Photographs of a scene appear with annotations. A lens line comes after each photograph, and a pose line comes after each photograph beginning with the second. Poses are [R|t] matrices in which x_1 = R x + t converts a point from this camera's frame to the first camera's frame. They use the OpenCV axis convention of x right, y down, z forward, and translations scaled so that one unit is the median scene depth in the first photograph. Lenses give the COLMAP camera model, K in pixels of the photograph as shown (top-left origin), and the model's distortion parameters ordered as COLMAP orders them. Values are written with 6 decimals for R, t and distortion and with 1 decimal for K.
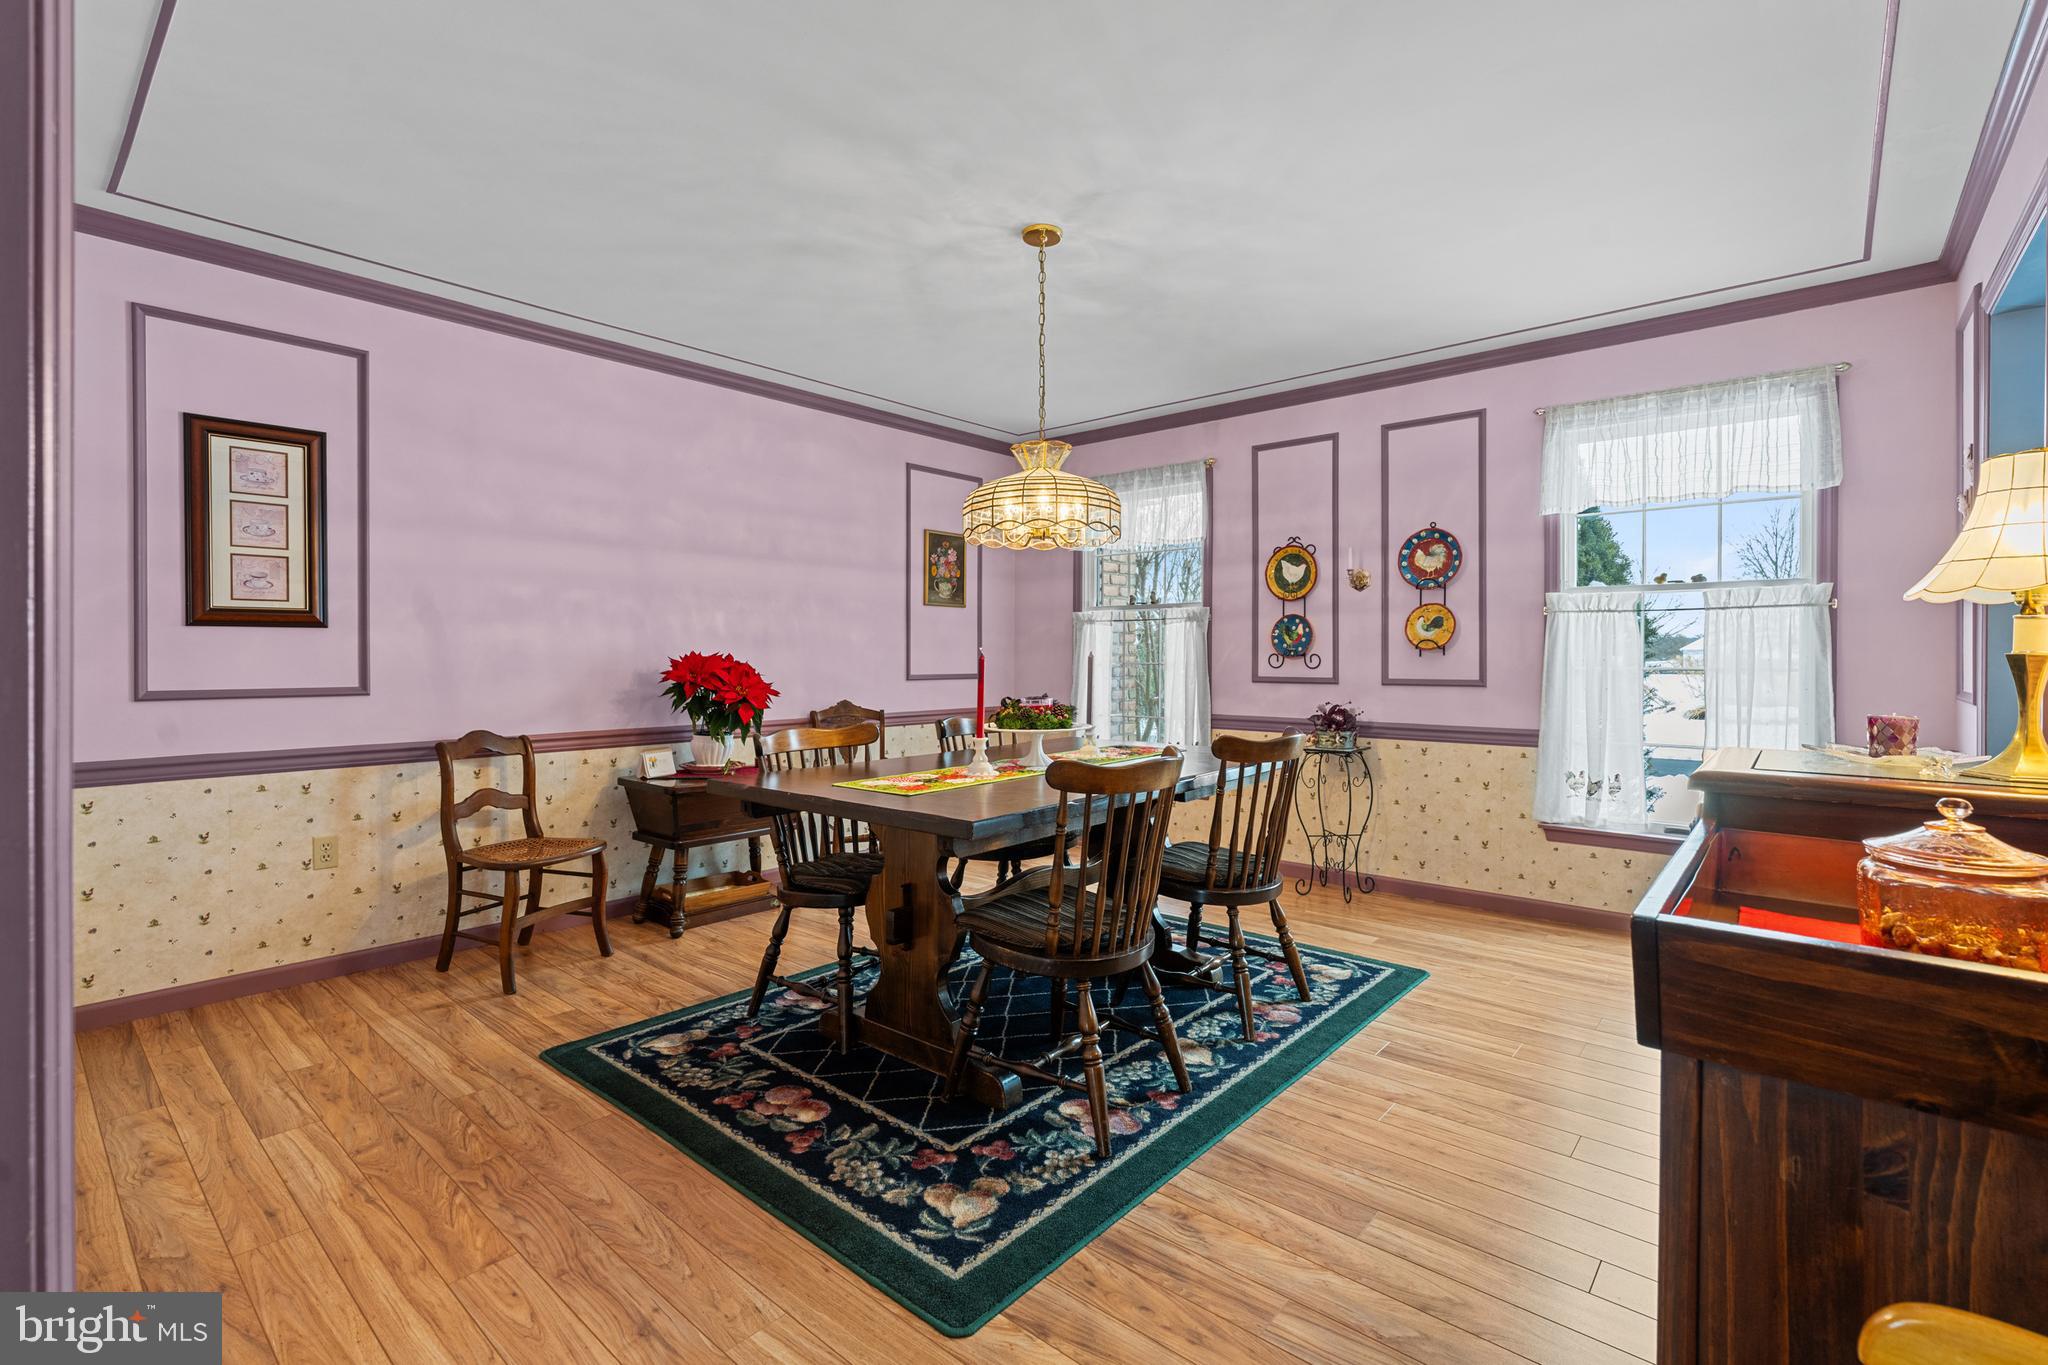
lens RADIAL K [[927.2, 0, 1026.1], [0, 927.2, 657.0], [0, 0, 1]] dist [-0.005925, 0.002159]
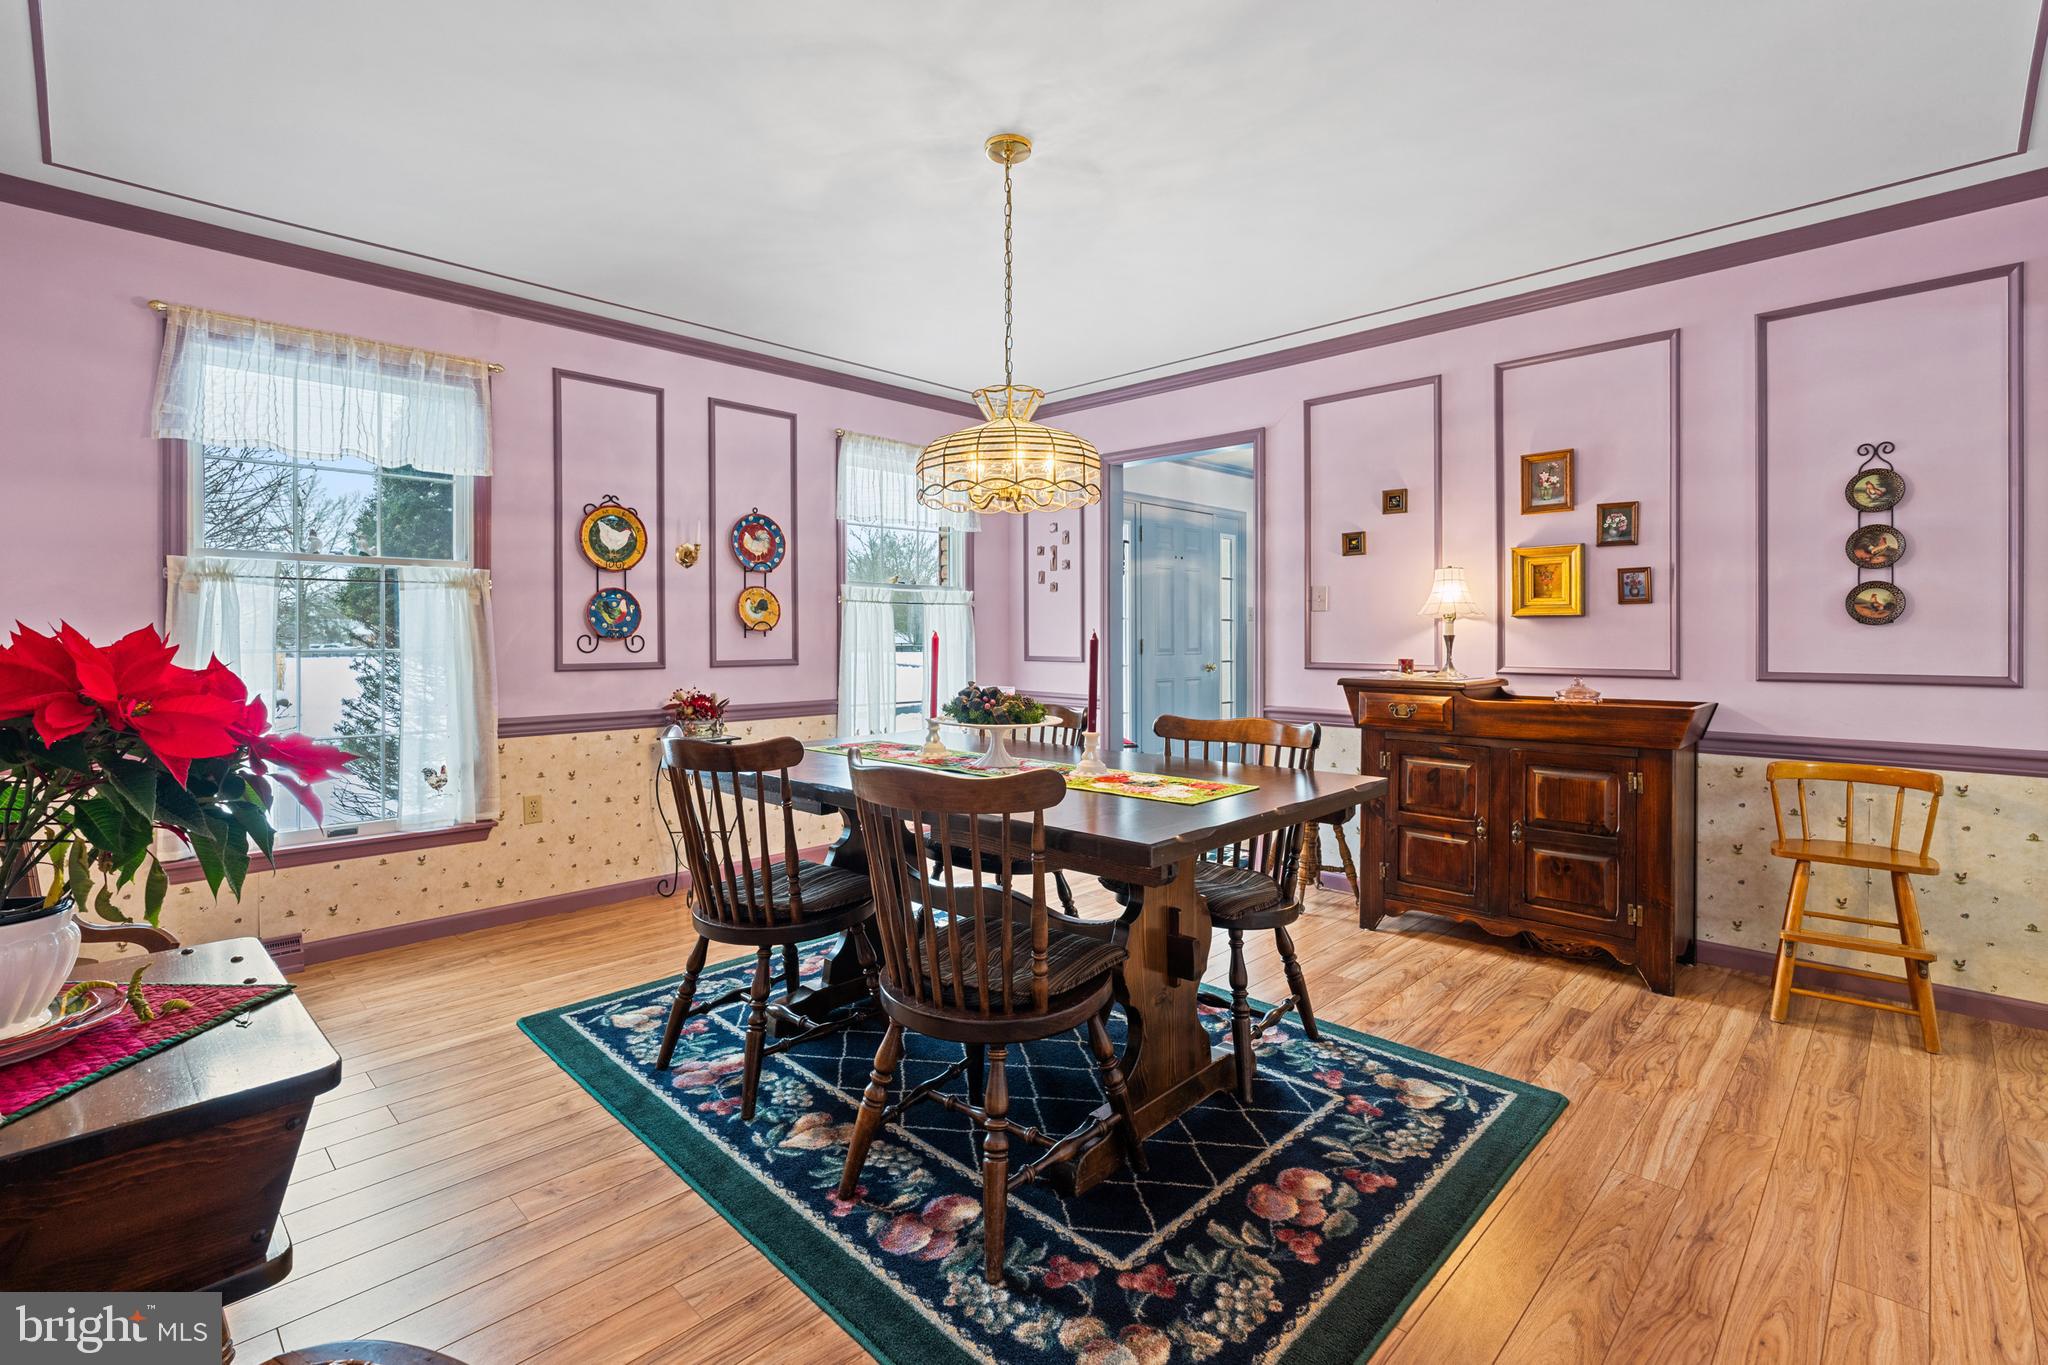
lens RADIAL K [[924.8, 0, 1021.2], [0, 924.8, 638.7], [0, 0, 1]] dist [-0.004967, 0.000011]
pose [[0.063981, -0.004376, 0.997942, -0.888394], [0.004076, 0.999983, 0.004124, -0.003743], [-0.997943, 0.003804, 0.063997, 0.987646]]
